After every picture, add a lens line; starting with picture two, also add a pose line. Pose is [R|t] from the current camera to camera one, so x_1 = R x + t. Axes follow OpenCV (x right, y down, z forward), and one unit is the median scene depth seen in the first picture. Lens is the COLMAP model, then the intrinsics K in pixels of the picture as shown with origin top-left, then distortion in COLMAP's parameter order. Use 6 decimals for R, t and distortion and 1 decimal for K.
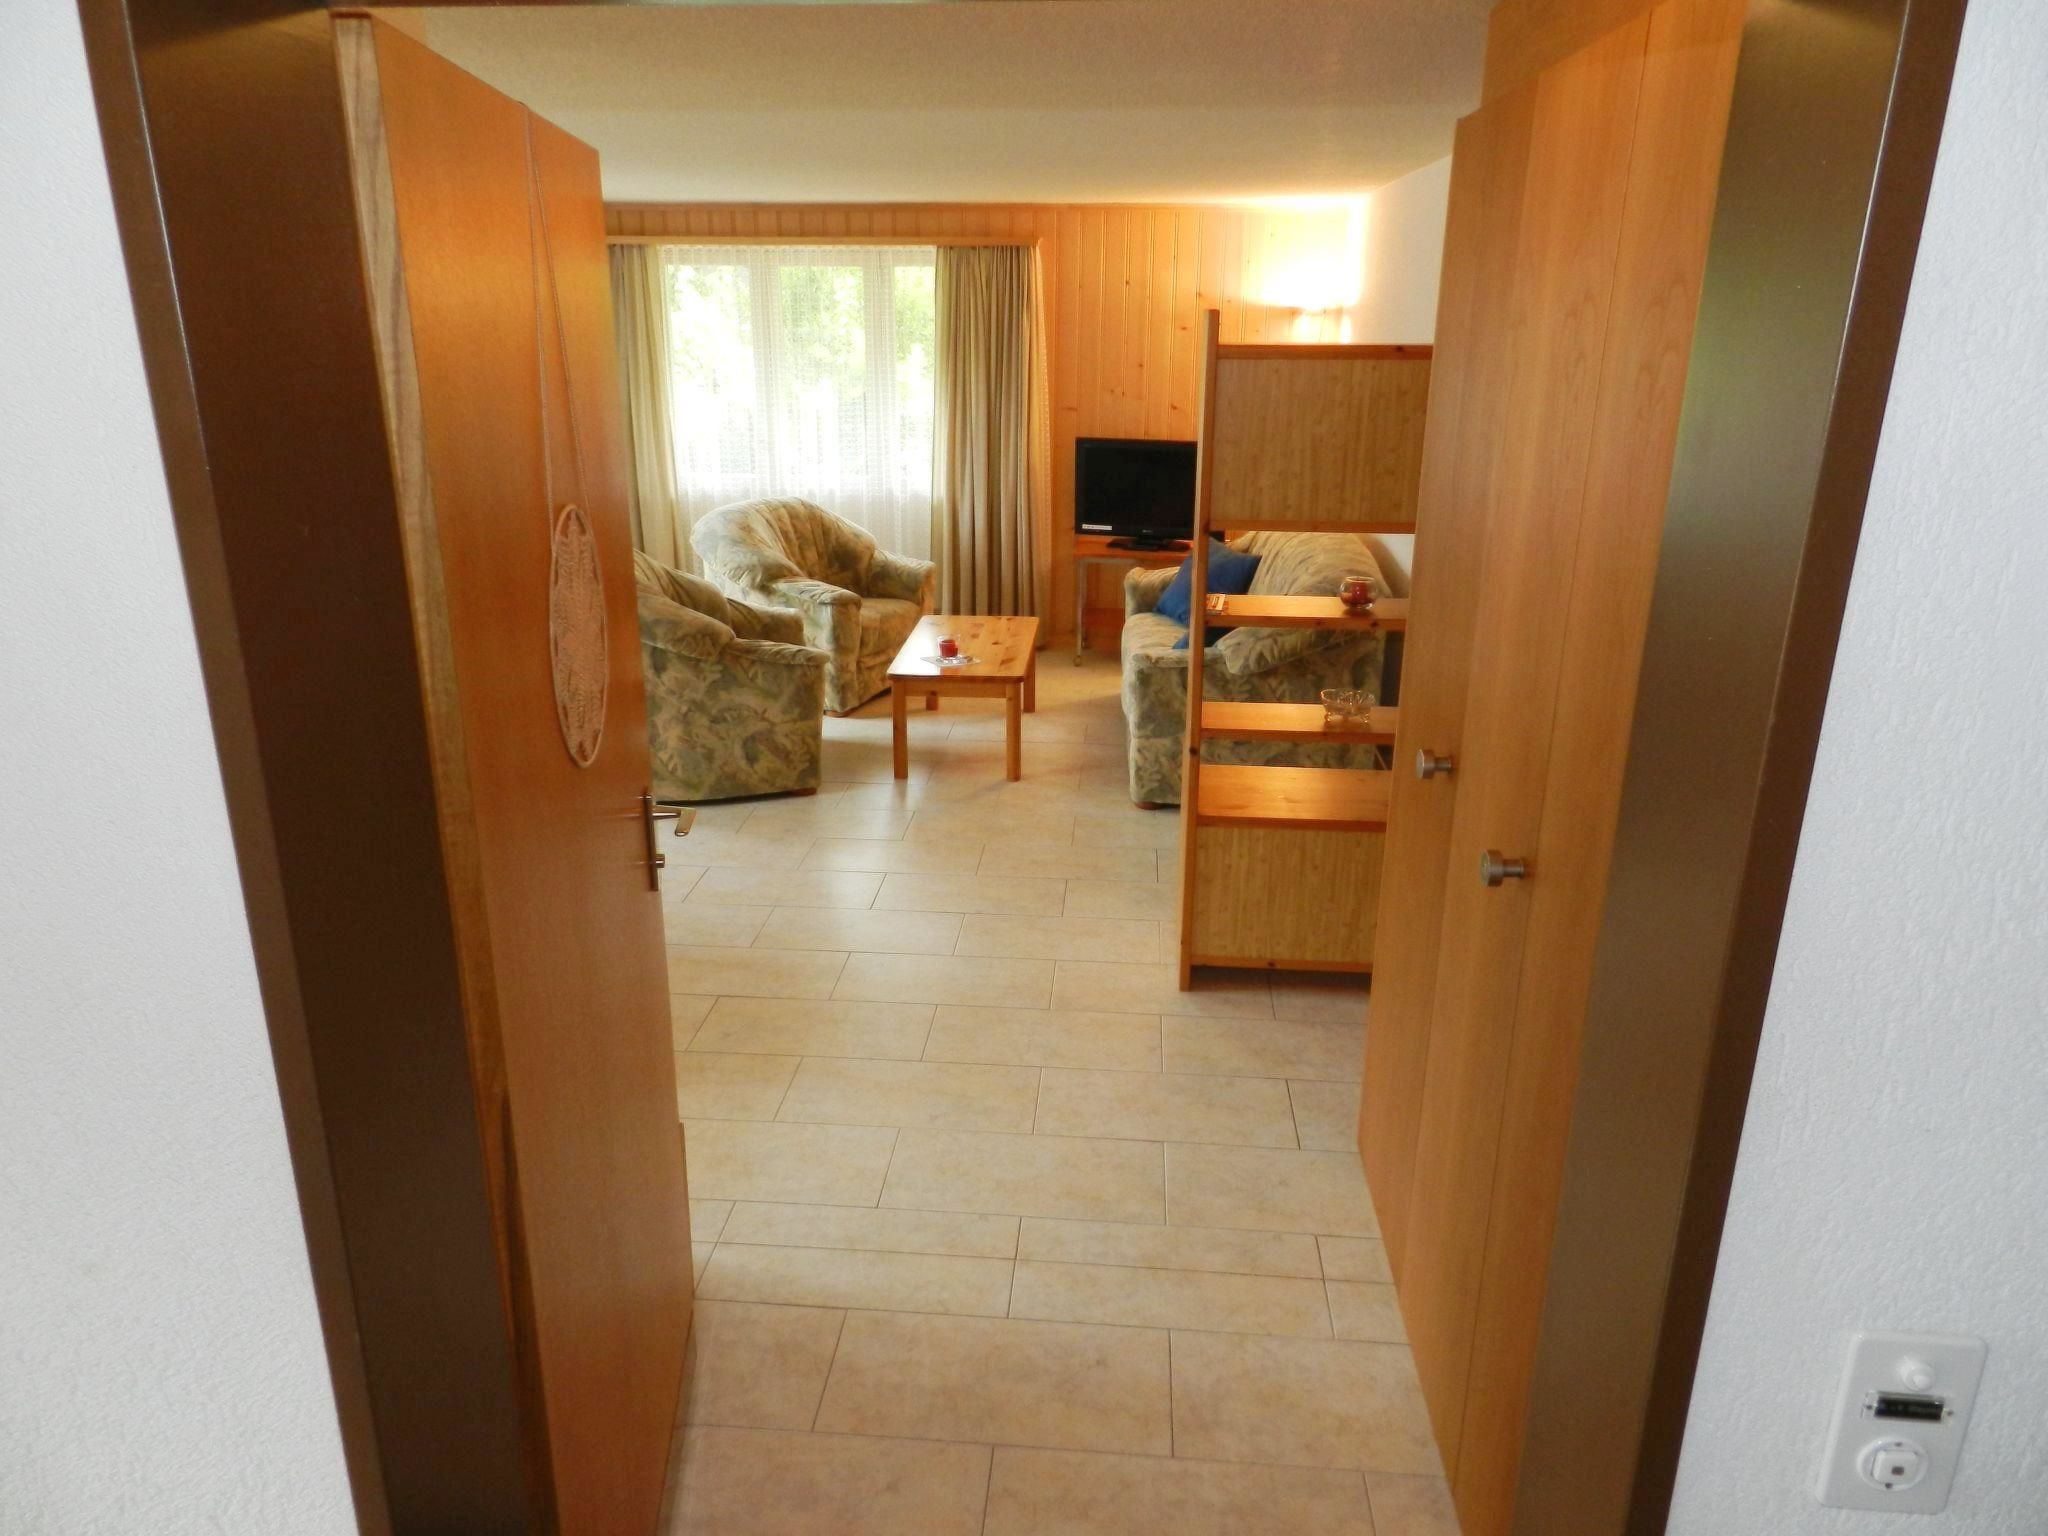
lens RADIAL K [[1383.9, 0, 1029.2], [0, 1383.9, 769.9], [0, 0, 1]] dist [0.017963, -0.005186]
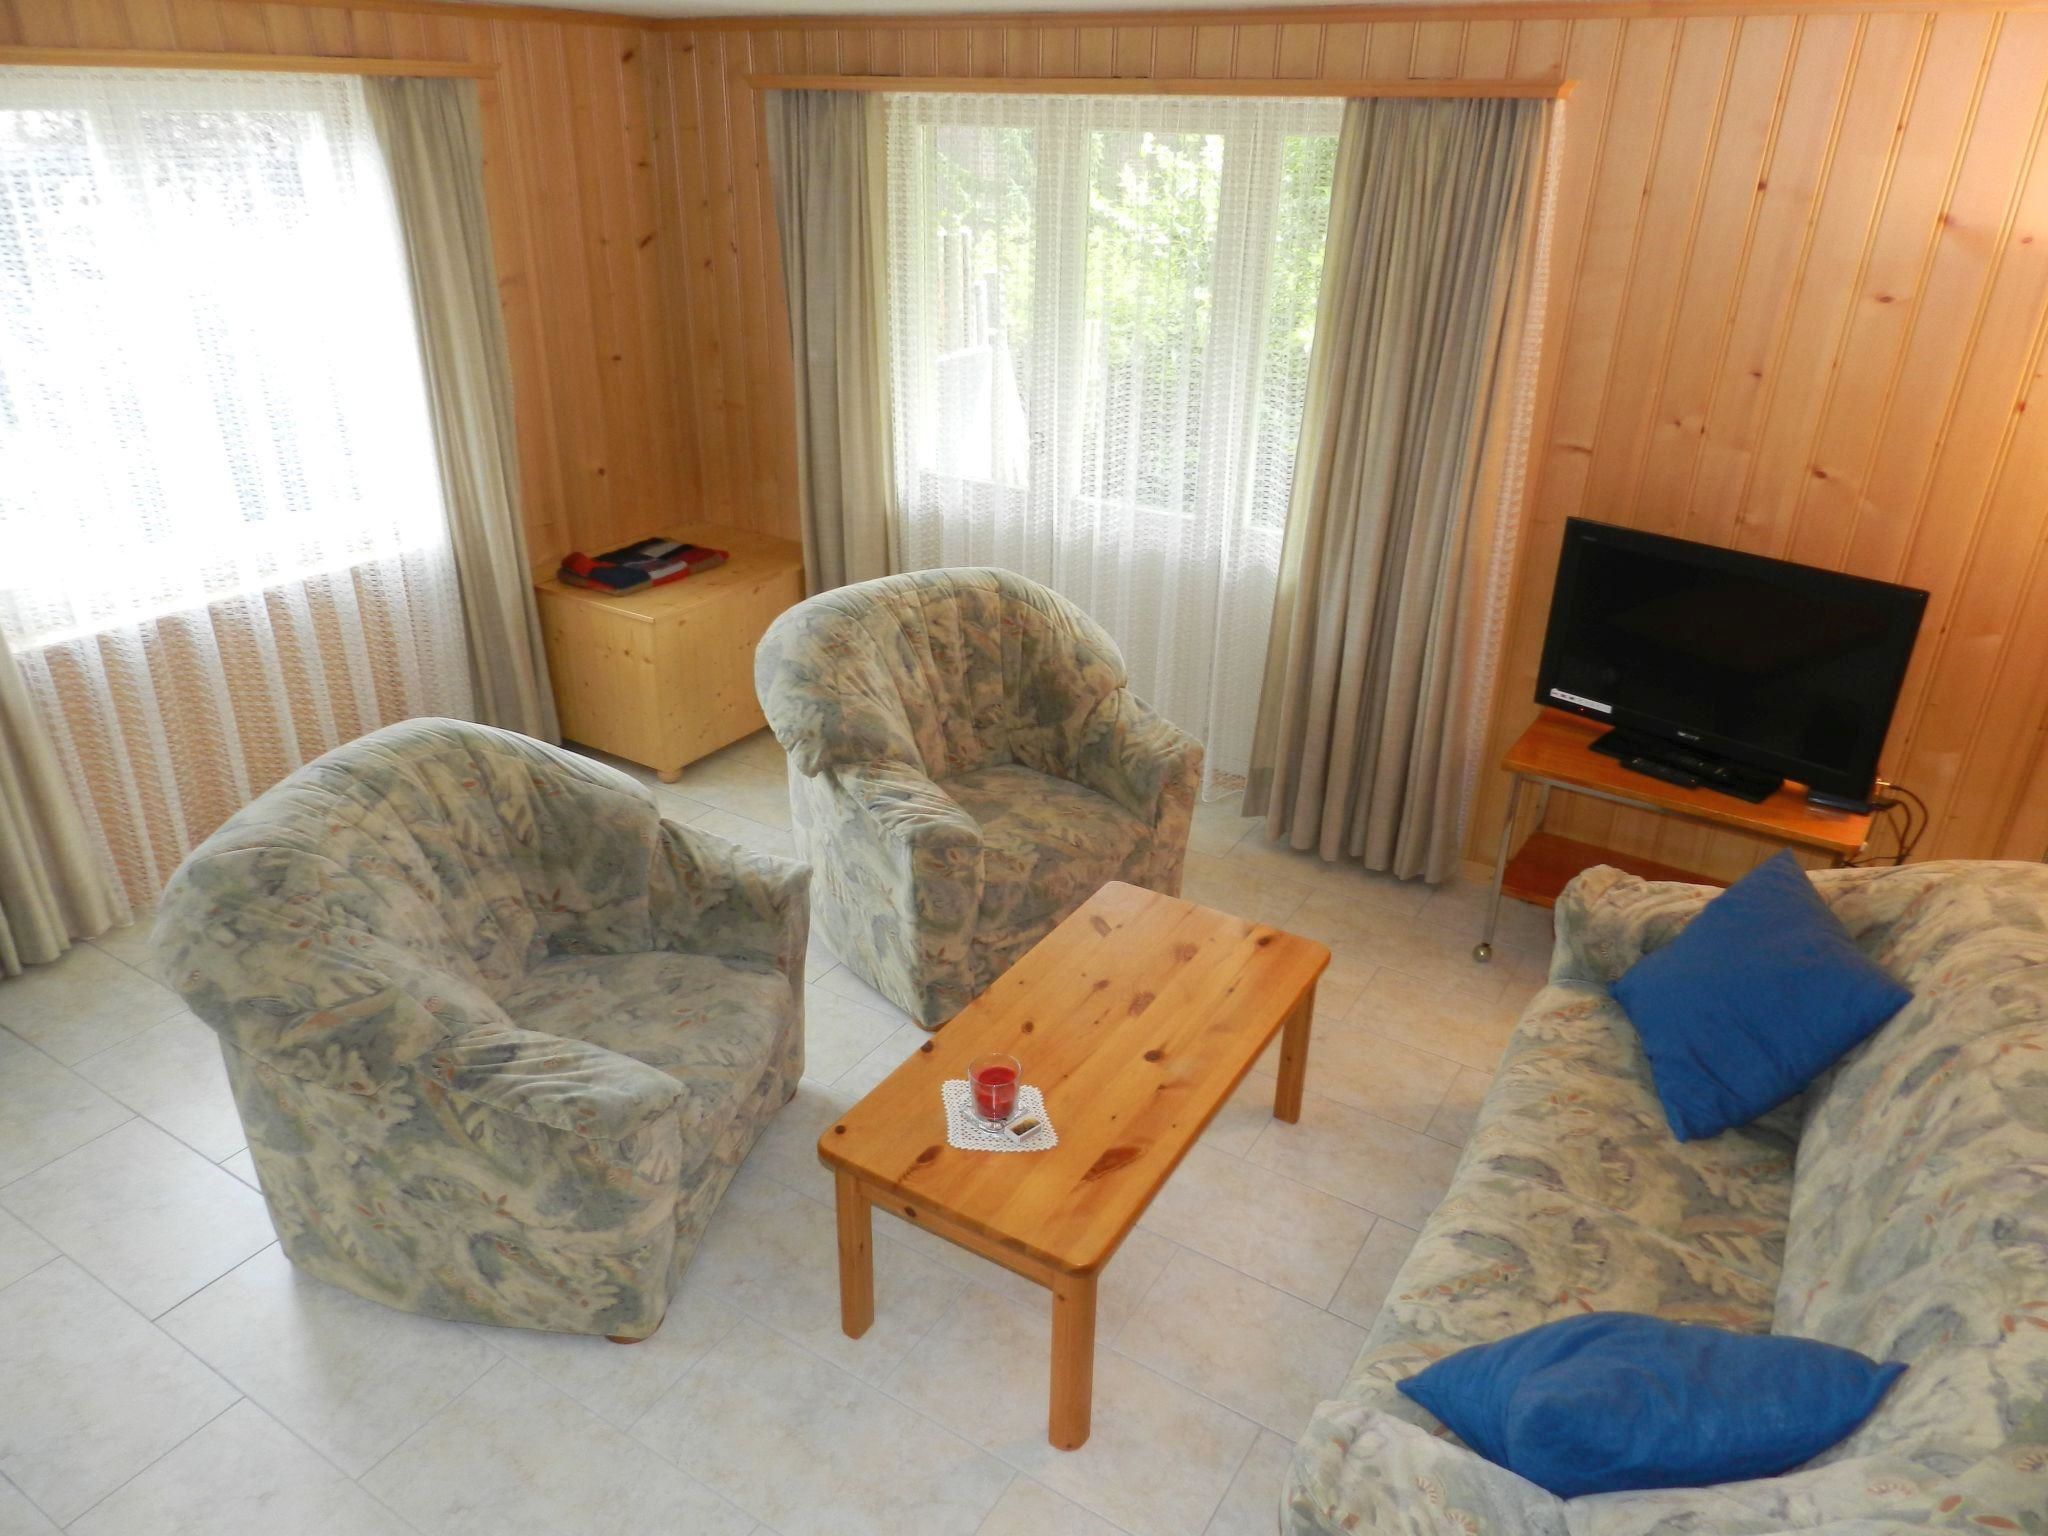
lens RADIAL K [[1383.9, 0, 1030.7], [0, 1383.9, 772.3], [0, 0, 1]] dist [0.017963, -0.005186]
pose [[0.886448, 0.208265, -0.413322, 0.117974], [-0.159820, 0.975845, 0.148944, -0.268926], [0.434358, -0.065974, 0.898321, 0.664281]]
